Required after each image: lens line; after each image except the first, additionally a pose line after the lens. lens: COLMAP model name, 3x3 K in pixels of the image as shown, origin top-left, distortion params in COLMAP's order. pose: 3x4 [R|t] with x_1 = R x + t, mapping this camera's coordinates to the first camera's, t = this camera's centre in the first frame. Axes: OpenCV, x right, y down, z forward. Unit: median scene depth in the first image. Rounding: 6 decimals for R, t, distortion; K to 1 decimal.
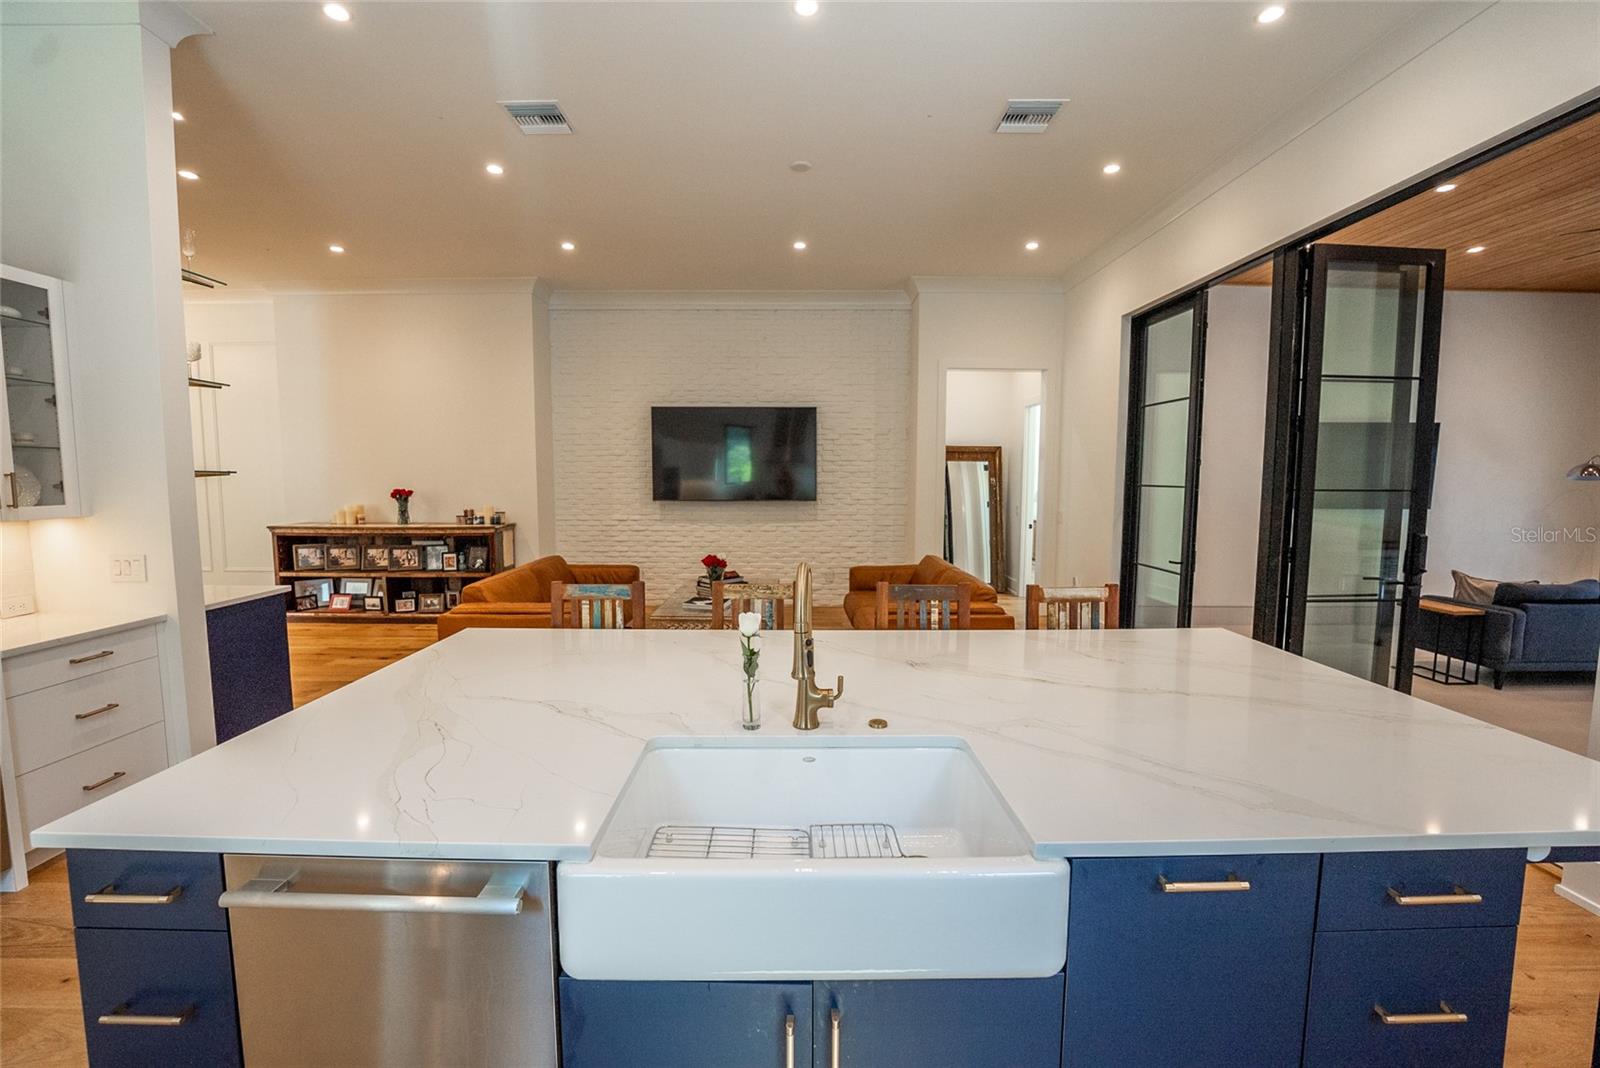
lens RADIAL K [[651.2, 0, 795.2], [0, 651.2, 533.1], [0, 0, 1]] dist [-0.030910, 0.003606]
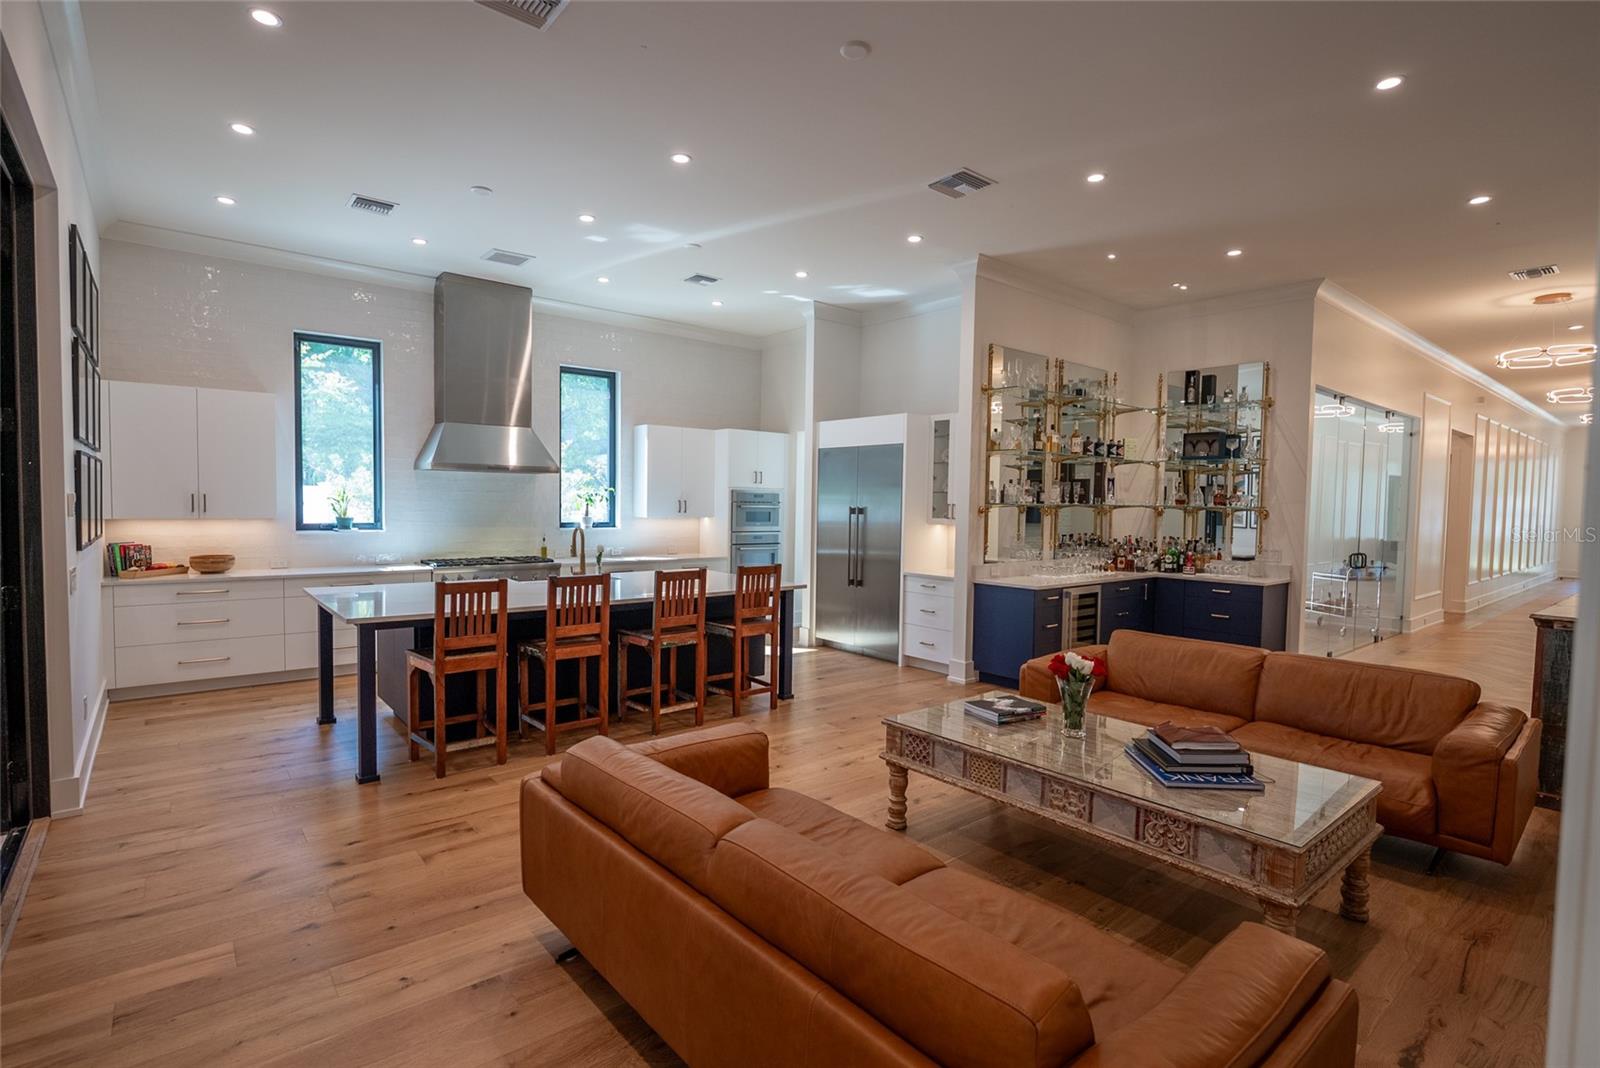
lens RADIAL K [[776.3, 0, 795.3], [0, 776.3, 532.3], [0, 0, 1]] dist [-0.002355, -0.000013]
pose [[-0.770889, 0.011136, -0.636872, 0.373104], [-0.072896, 0.991736, 0.105575, -0.093701], [0.632785, 0.127812, -0.763706, 1.050314]]
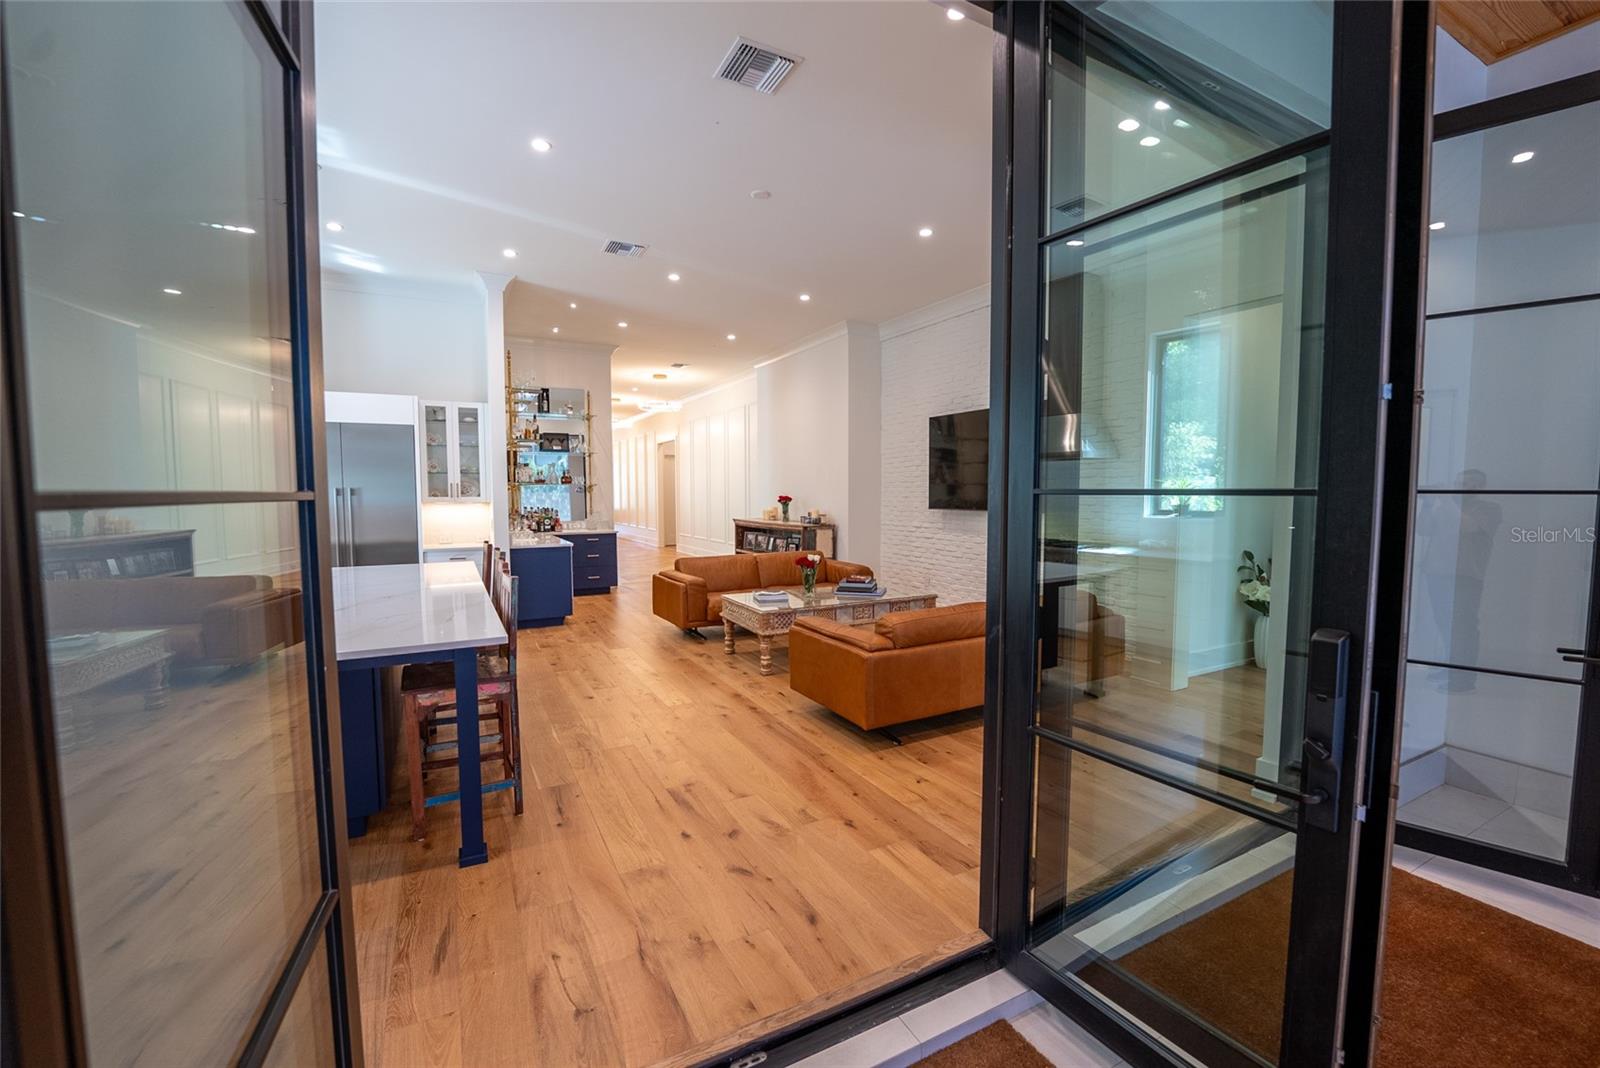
lens RADIAL K [[663.3, 0, 800.0], [0, 663.3, 534.0], [0, 0, 1]] dist [-0.018159, 0.000025]
pose [[0.472040, 0.054396, -0.879897, 0.665310], [-0.074336, 0.996996, 0.021755, -0.020019], [0.878437, 0.055139, 0.474666, 0.358518]]
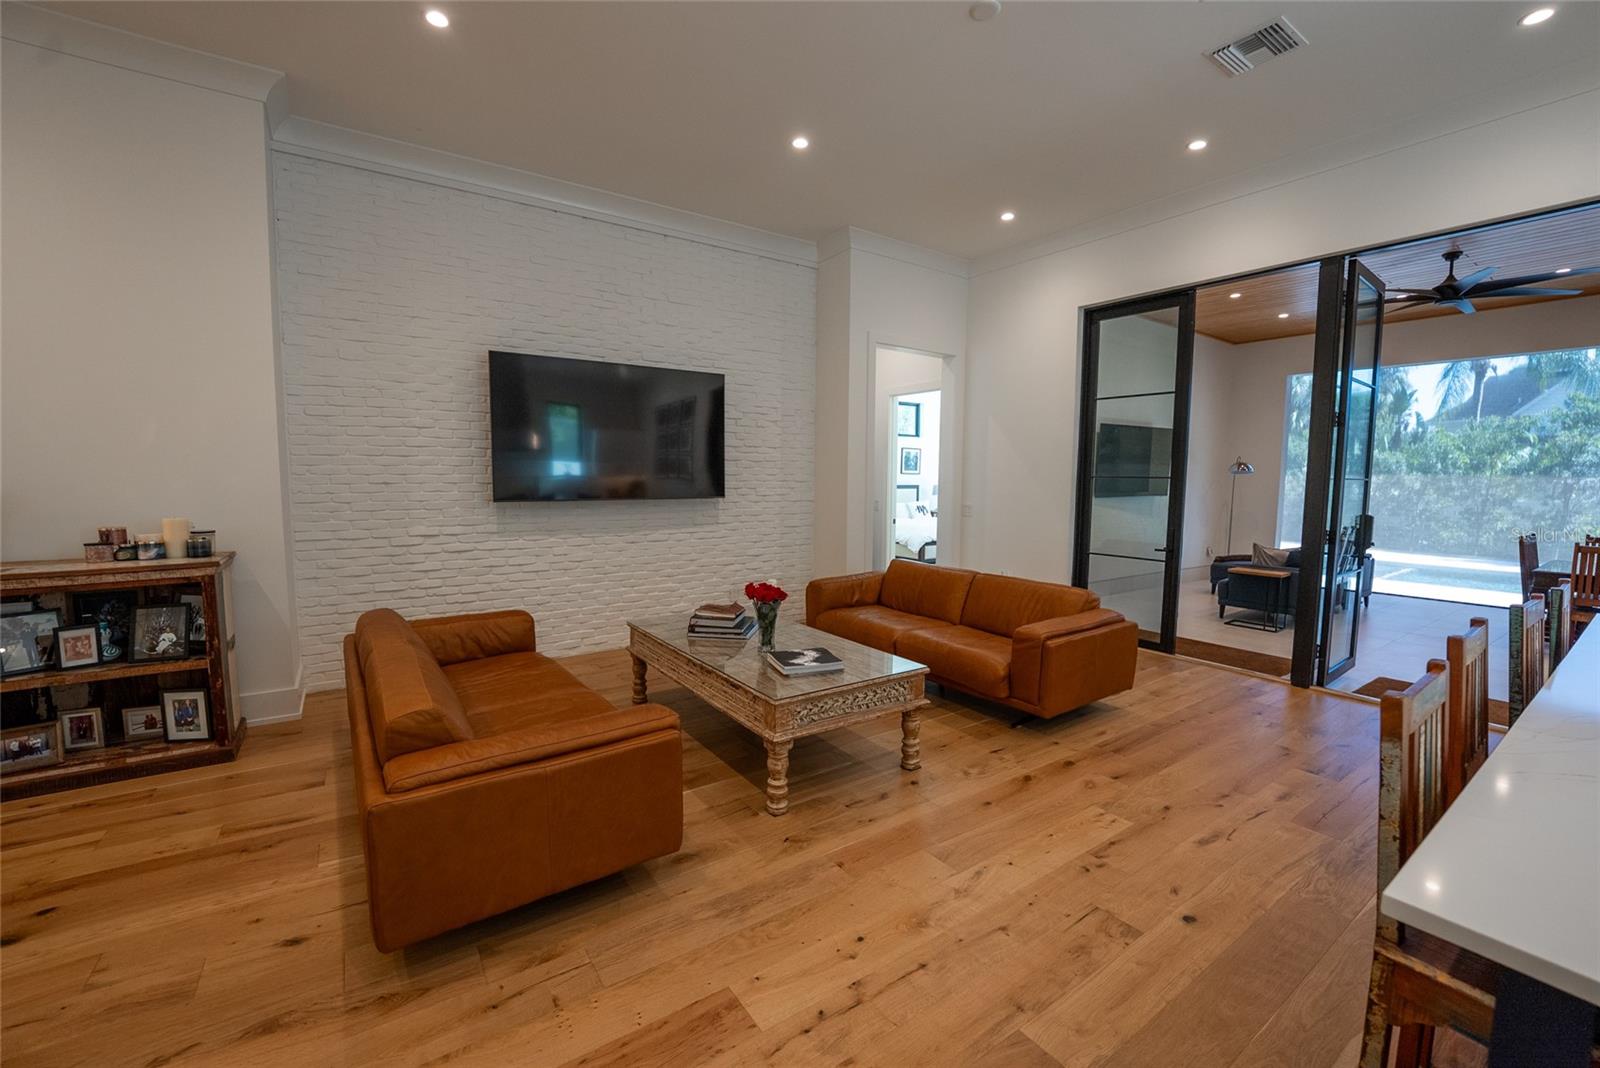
lens RADIAL K [[649.9, 0, 798.0], [0, 649.9, 535.8], [0, 0, 1]] dist [-0.034020, 0.005922]
pose [[0.824800, -0.048811, 0.563314, -0.359926], [0.044096, 0.998785, 0.021979, -0.020019], [-0.563703, 0.006712, 0.825950, 0.354184]]
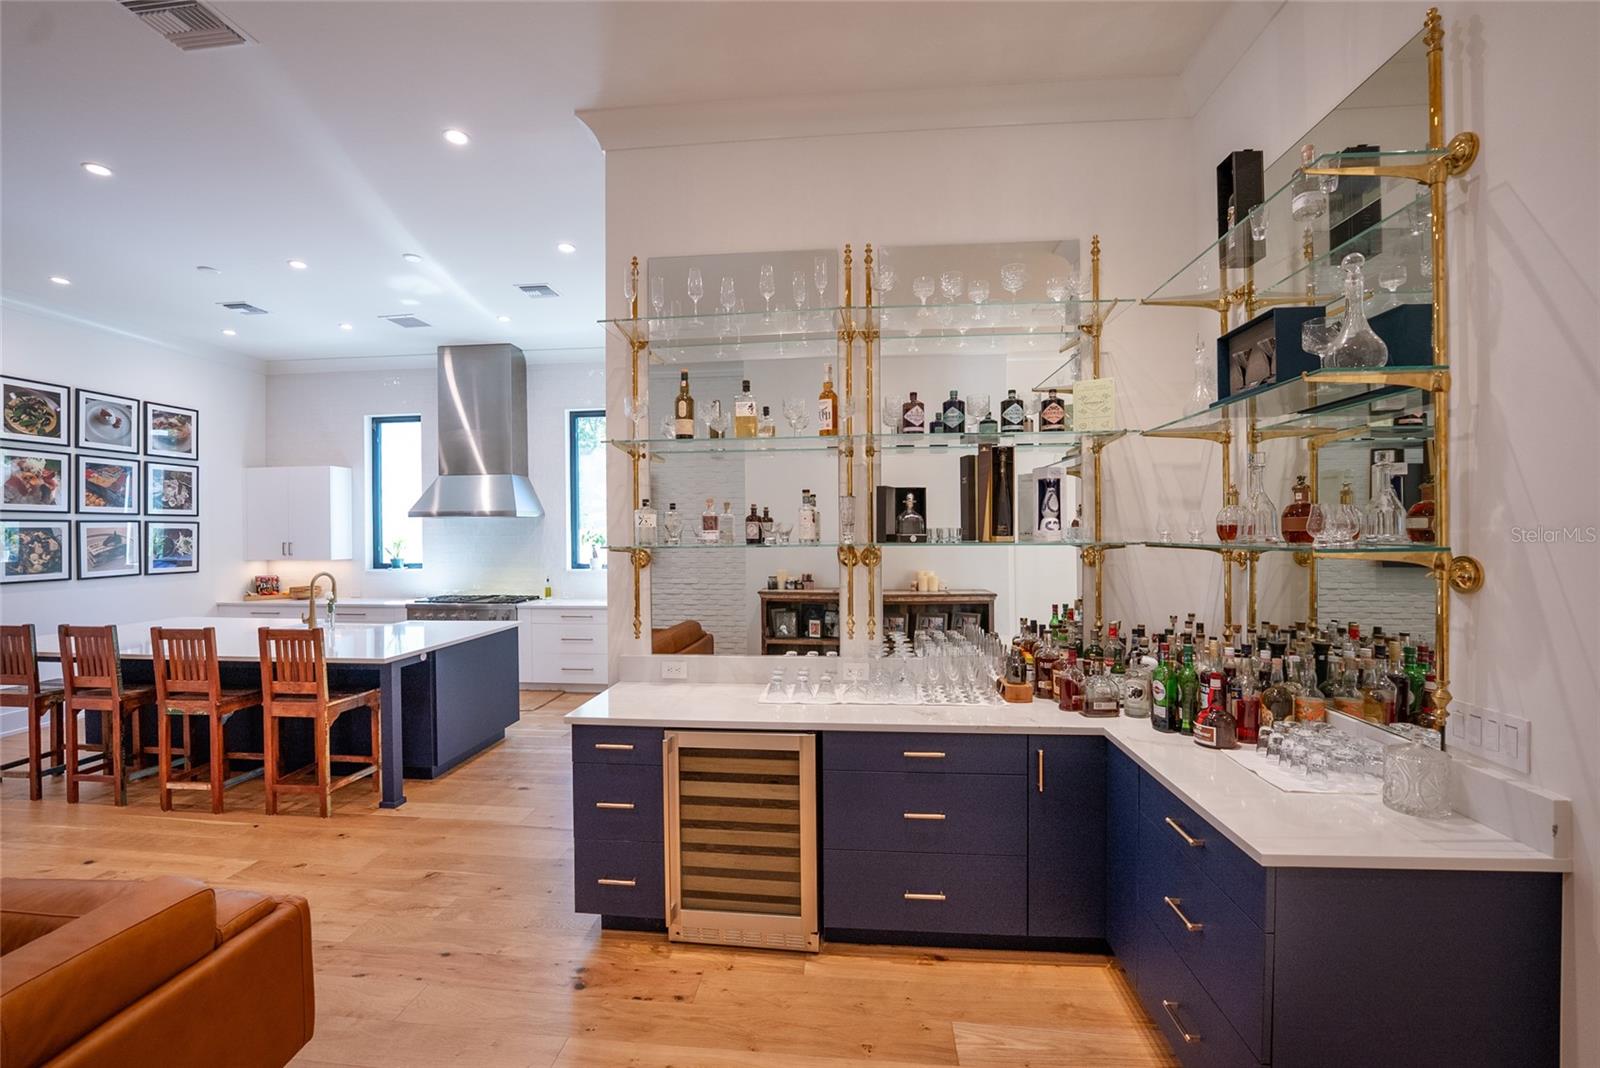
lens RADIAL K [[670.0, 0, 800.0], [0, 670.0, 534.0], [0, 0, 1]] dist [-0.018832, -0.000069]
pose [[-0.994480, 0.003604, 0.104861, -0.602801], [0.013093, 0.995861, 0.089941, -0.091801], [-0.104103, 0.090818, -0.990411, 0.898281]]
